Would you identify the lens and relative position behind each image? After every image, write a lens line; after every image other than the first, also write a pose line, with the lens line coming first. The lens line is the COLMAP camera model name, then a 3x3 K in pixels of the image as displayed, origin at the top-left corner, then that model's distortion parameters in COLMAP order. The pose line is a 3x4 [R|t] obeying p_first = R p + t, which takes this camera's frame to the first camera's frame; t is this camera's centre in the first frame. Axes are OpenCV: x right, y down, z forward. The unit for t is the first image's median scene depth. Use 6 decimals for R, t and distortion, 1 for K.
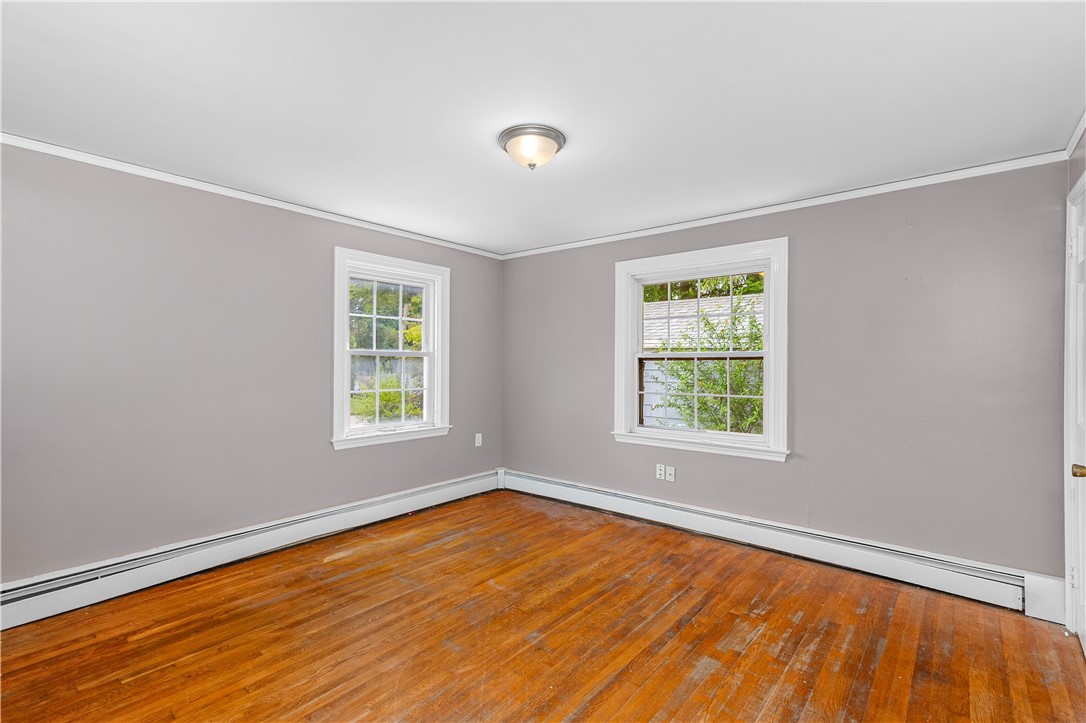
lens RADIAL K [[486.7, 0, 543.8], [0, 486.7, 359.8], [0, 0, 1]] dist [0.021681, -0.000106]
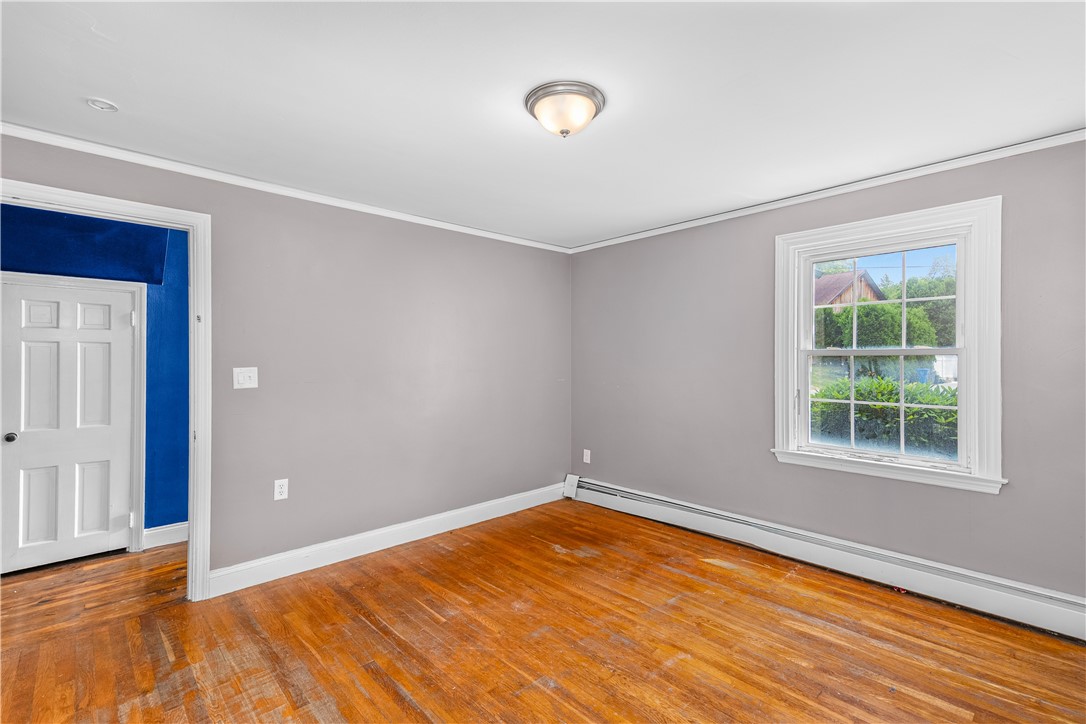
lens RADIAL K [[486.7, 0, 543.8], [0, 486.7, 360.3], [0, 0, 1]] dist [0.021681, -0.000106]
pose [[-0.111424, -0.004278, -0.993764, 0.622837], [0.005881, 0.999970, -0.004965, -0.000254], [0.993756, -0.006398, -0.111396, 0.807857]]
